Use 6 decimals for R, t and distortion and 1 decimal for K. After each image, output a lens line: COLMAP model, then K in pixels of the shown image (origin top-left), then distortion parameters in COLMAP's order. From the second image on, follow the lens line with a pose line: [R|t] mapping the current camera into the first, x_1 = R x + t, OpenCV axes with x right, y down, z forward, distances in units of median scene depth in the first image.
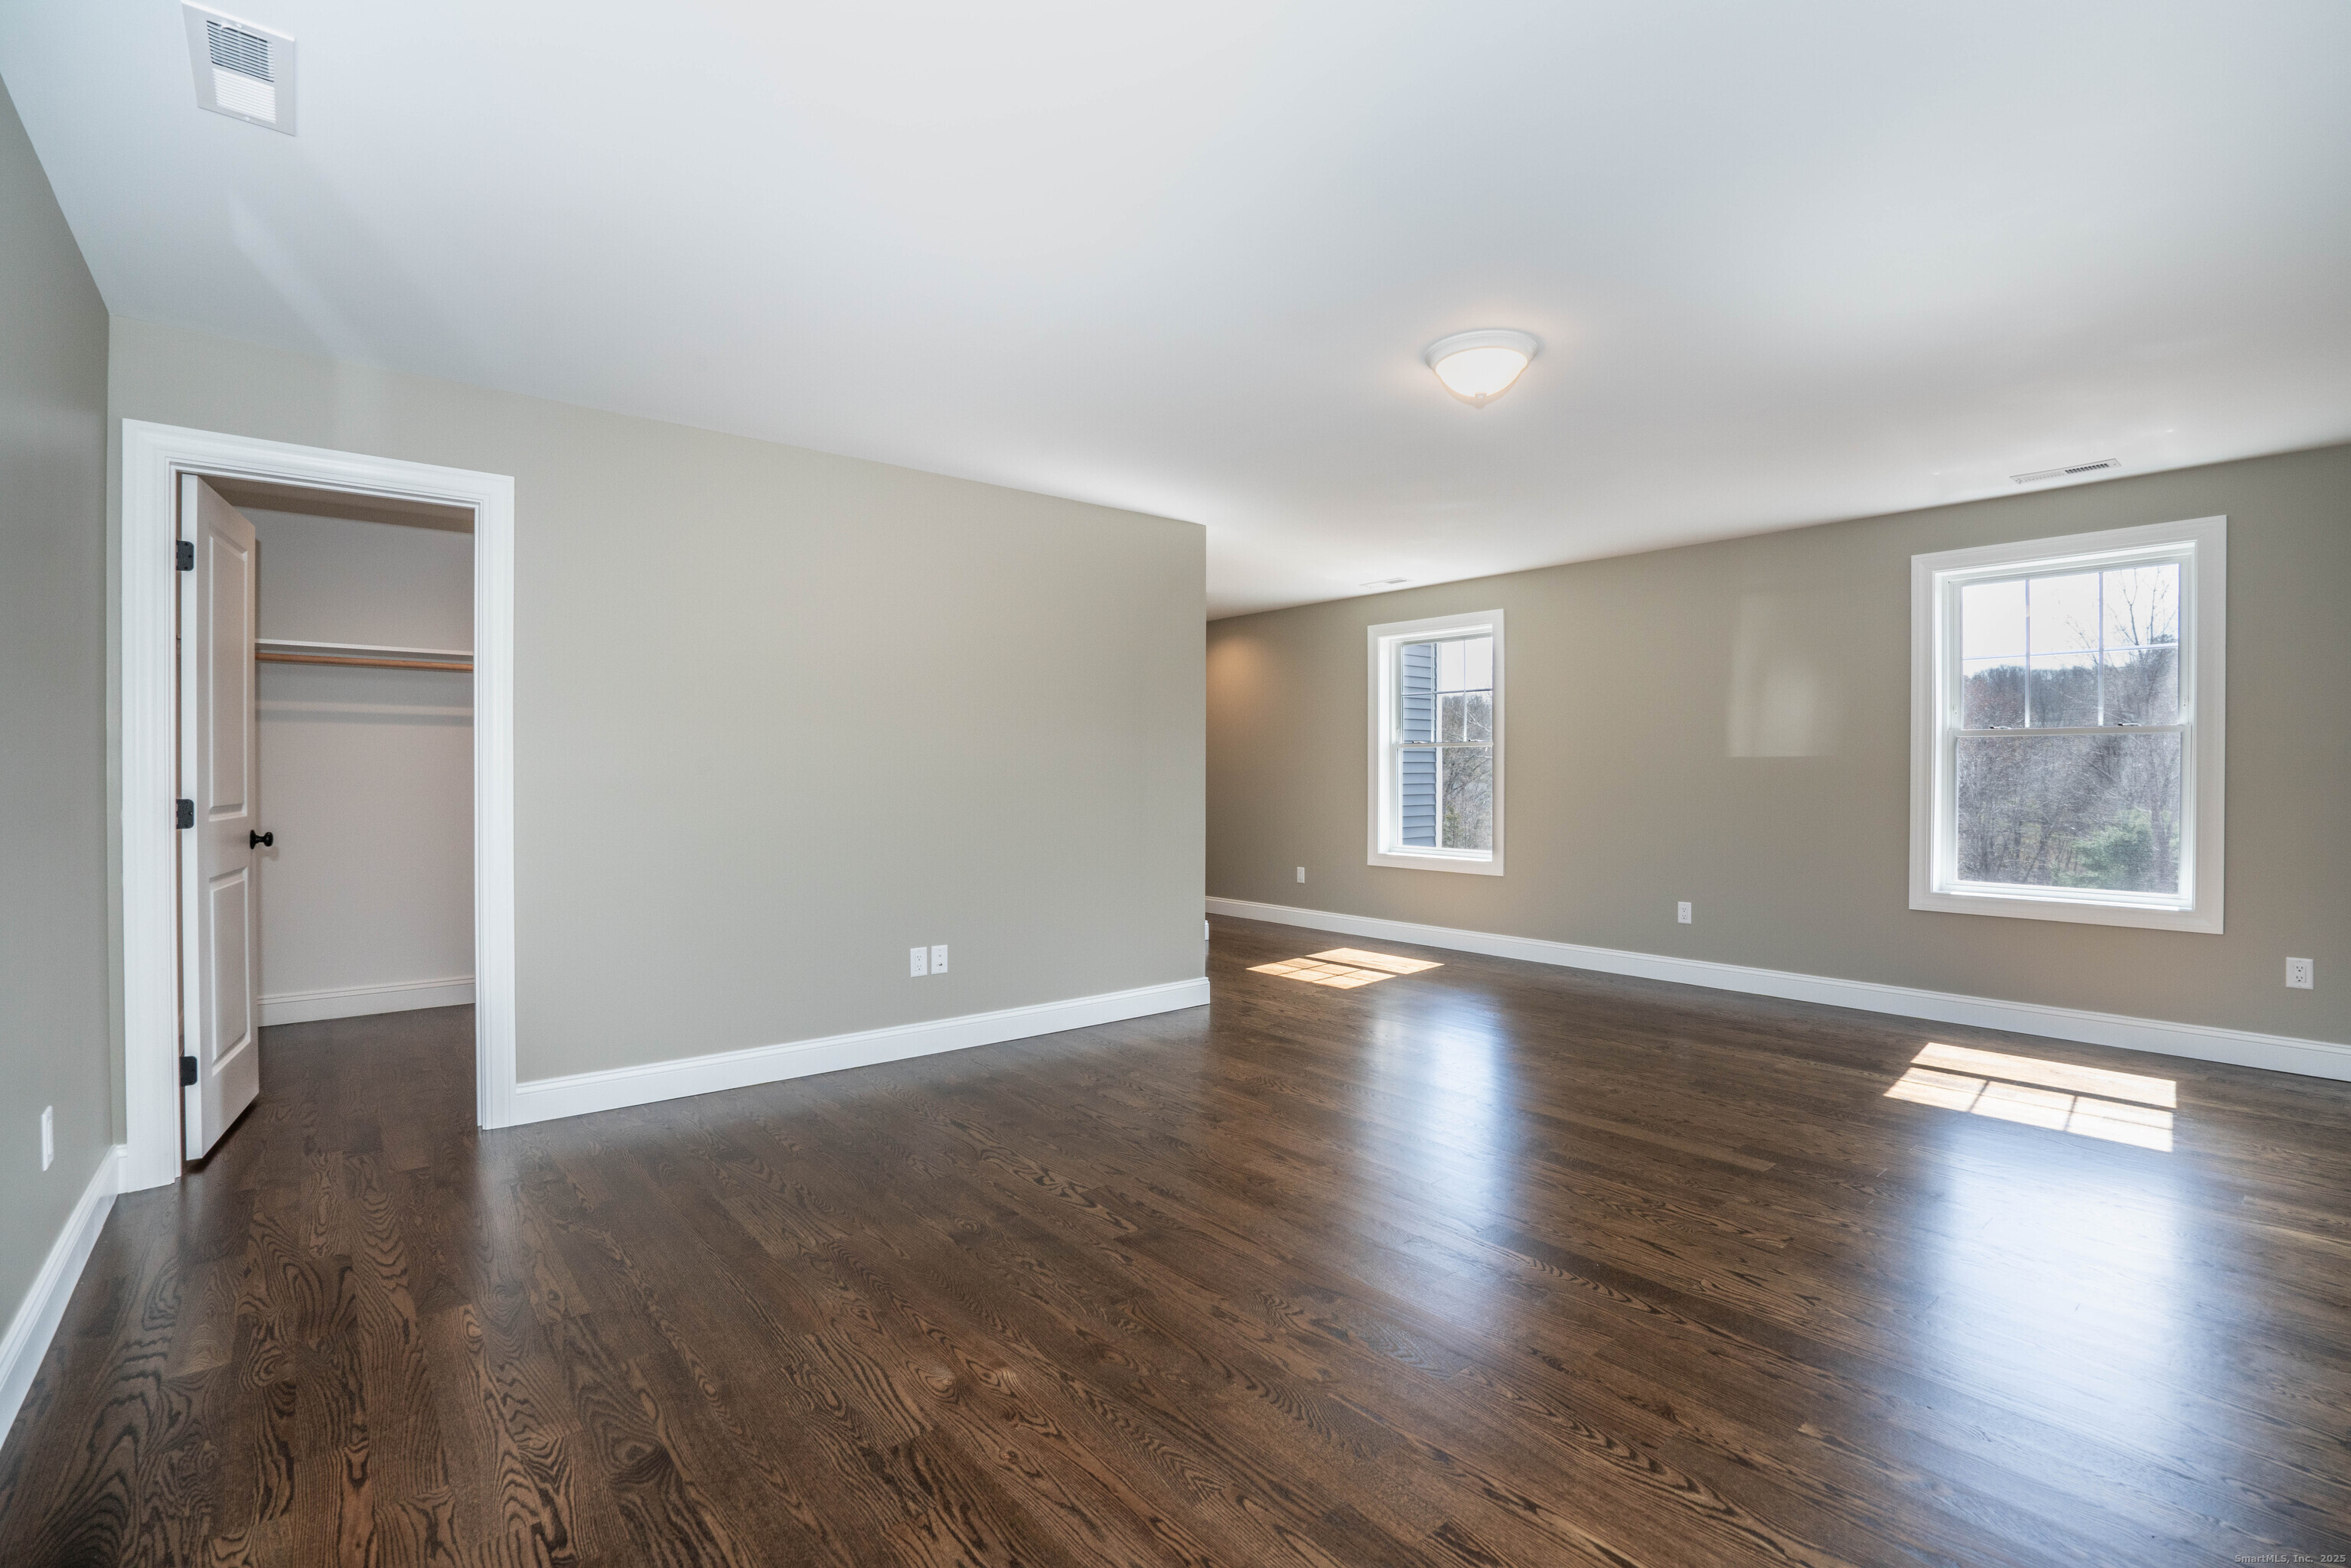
lens RADIAL K [[1055.8, 0, 1154.8], [0, 1055.8, 783.9], [0, 0, 1]] dist [-0.045588, 0.010361]
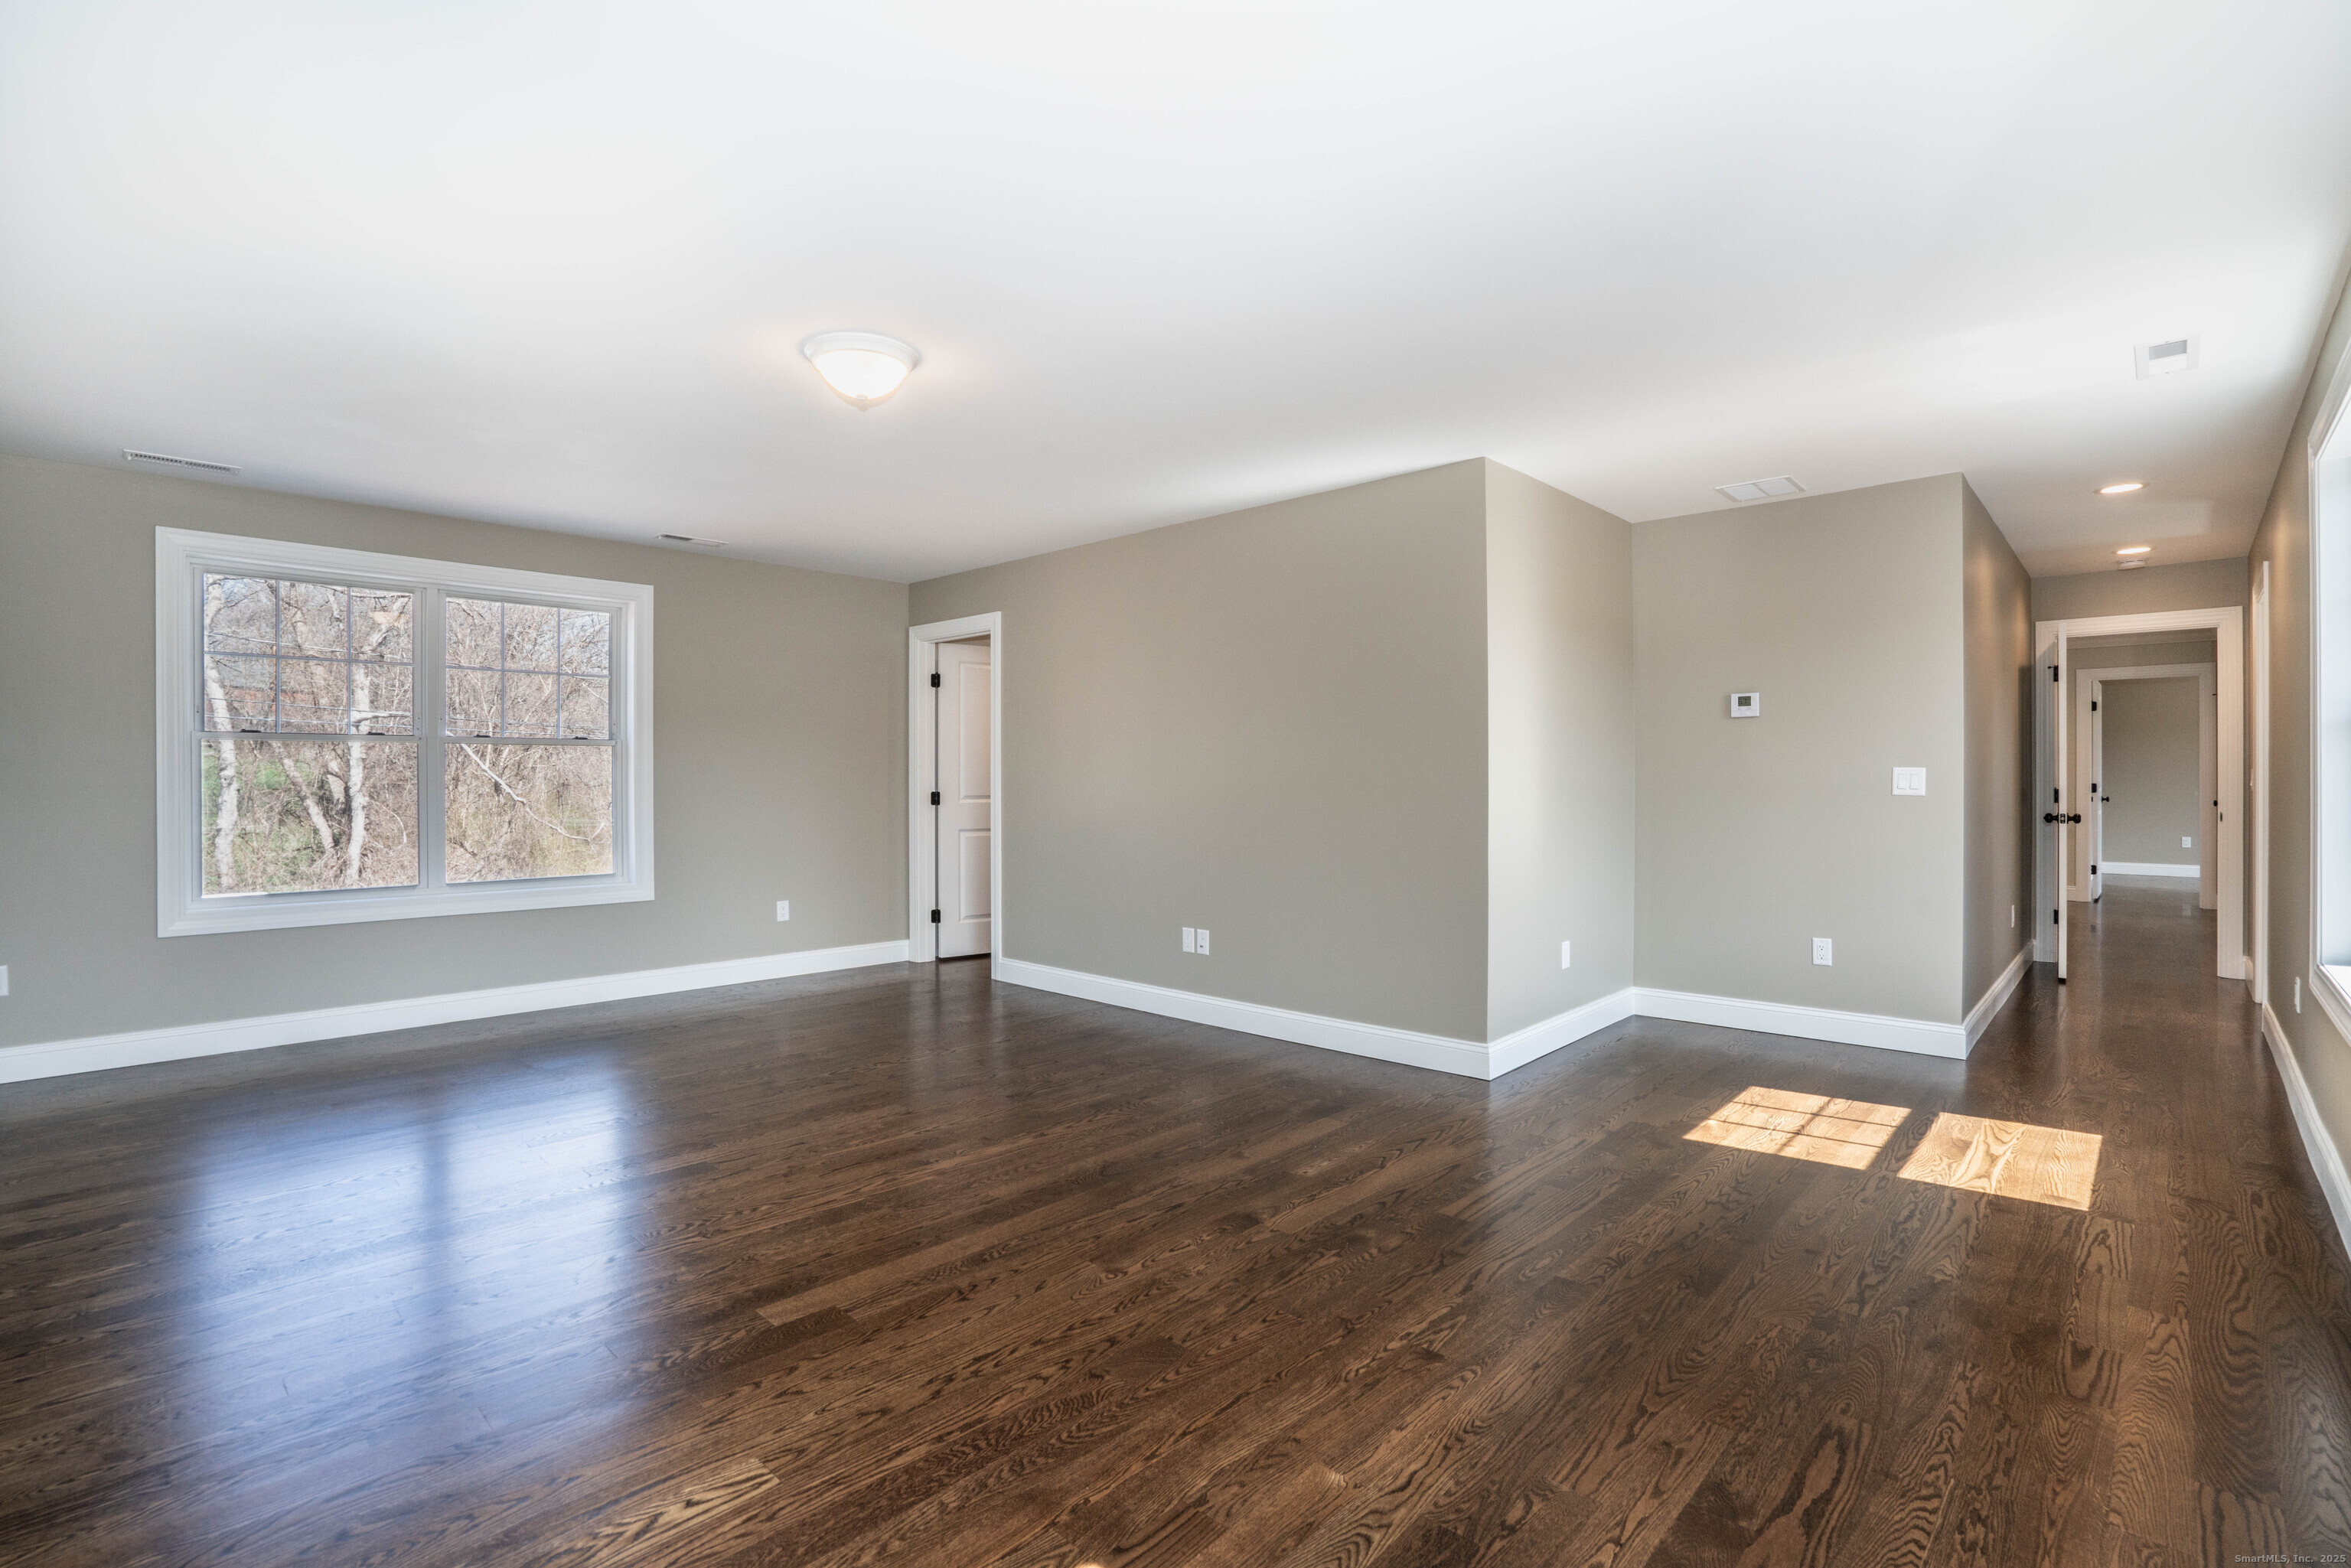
lens RADIAL K [[1055.8, 0, 1165.5], [0, 1055.8, 785.4], [0, 0, 1]] dist [-0.045588, 0.010361]
pose [[0.123171, -0.000052, -0.992385, 1.076835], [-0.004290, 0.999991, -0.000585, -0.003633], [0.992376, 0.004330, 0.123170, 0.945054]]
